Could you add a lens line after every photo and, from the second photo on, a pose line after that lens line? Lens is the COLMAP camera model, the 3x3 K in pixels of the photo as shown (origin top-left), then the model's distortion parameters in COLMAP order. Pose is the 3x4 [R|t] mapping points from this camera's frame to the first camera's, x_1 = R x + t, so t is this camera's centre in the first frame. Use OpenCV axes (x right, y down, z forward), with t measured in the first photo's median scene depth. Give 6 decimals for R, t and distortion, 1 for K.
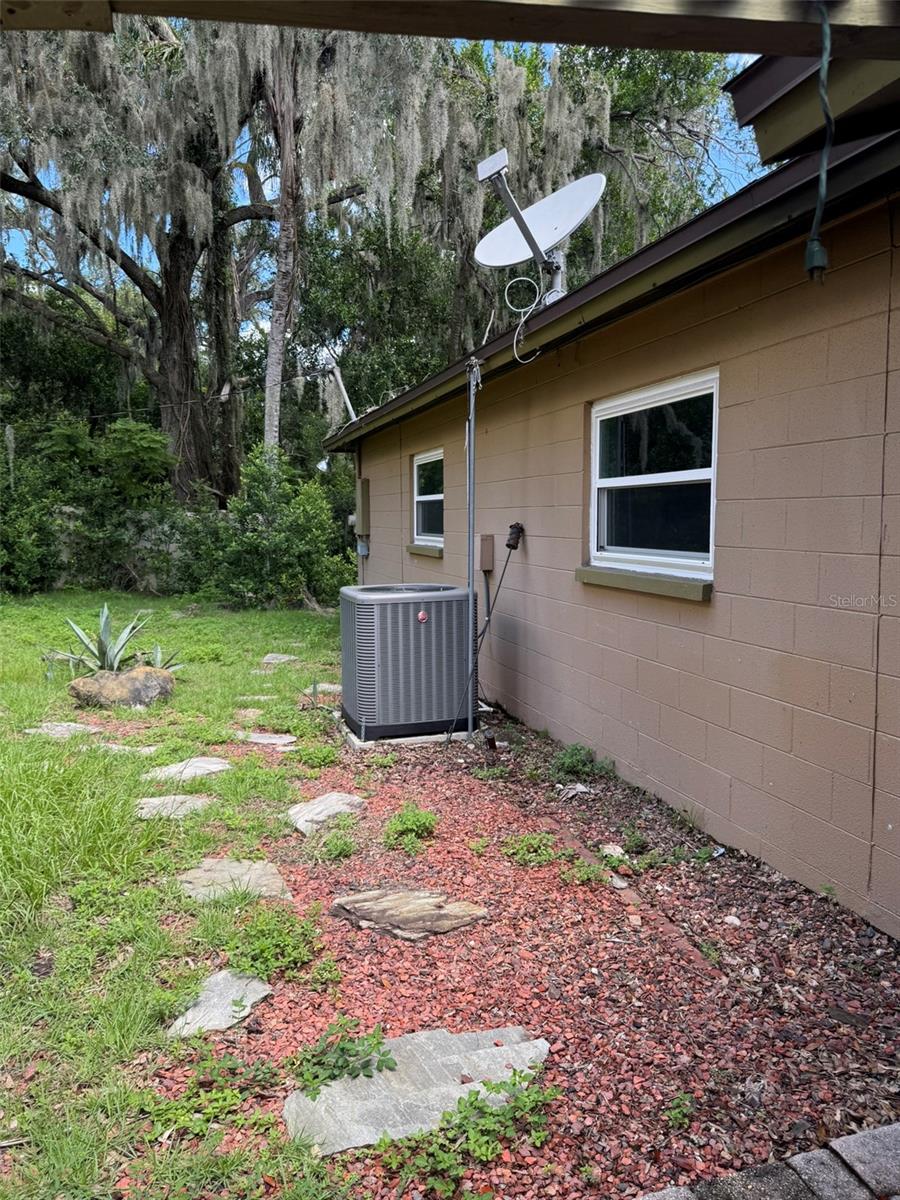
lens RADIAL K [[840.2, 0, 450.0], [0, 840.2, 600.0], [0, 0, 1]] dist [0.284201, -0.000456]
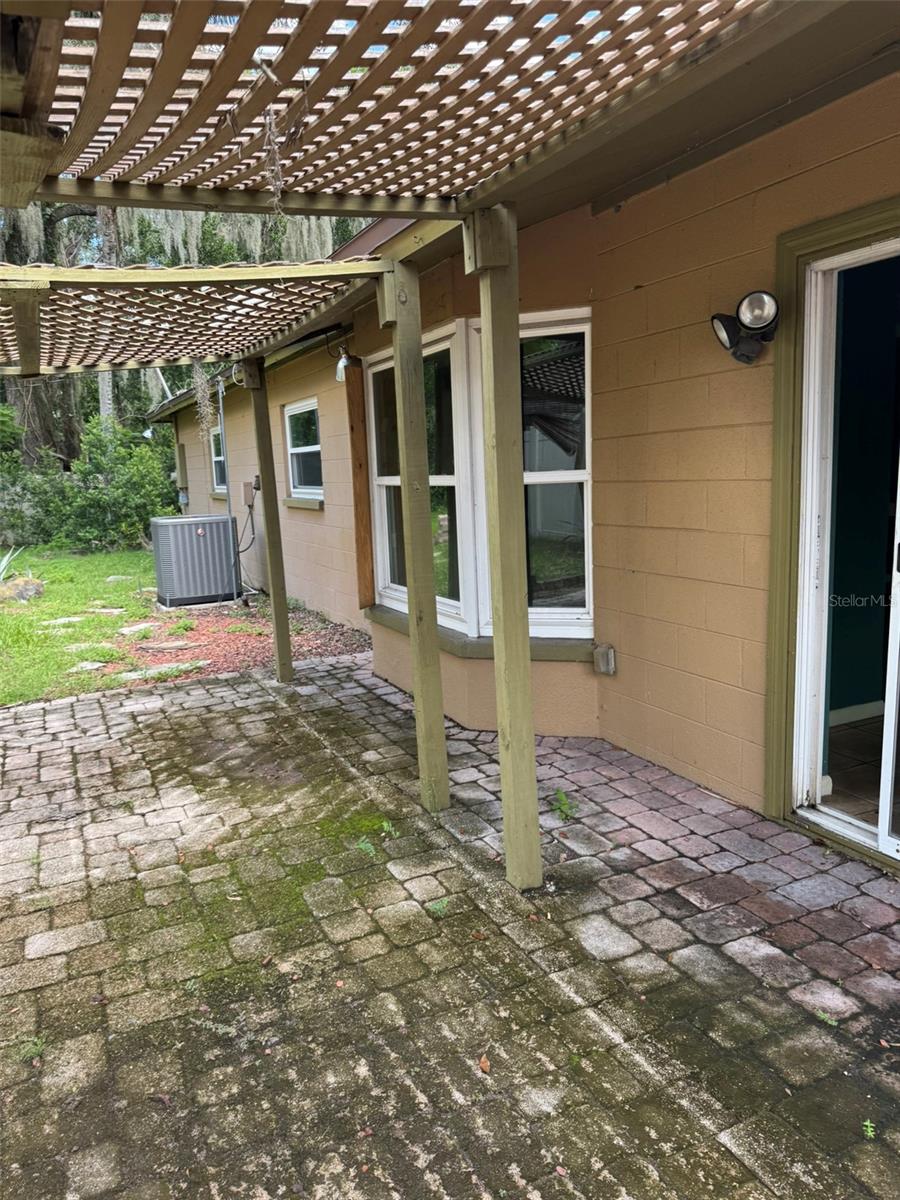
lens RADIAL K [[840.8, 0, 455.4], [0, 840.8, 604.6], [0, 0, 1]] dist [0.062743, -0.027460]
pose [[0.985665, -0.055864, 0.159196, 0.072646], [0.046270, 0.996918, 0.063354, 0.030741], [-0.162244, -0.055080, 0.985212, -0.280295]]
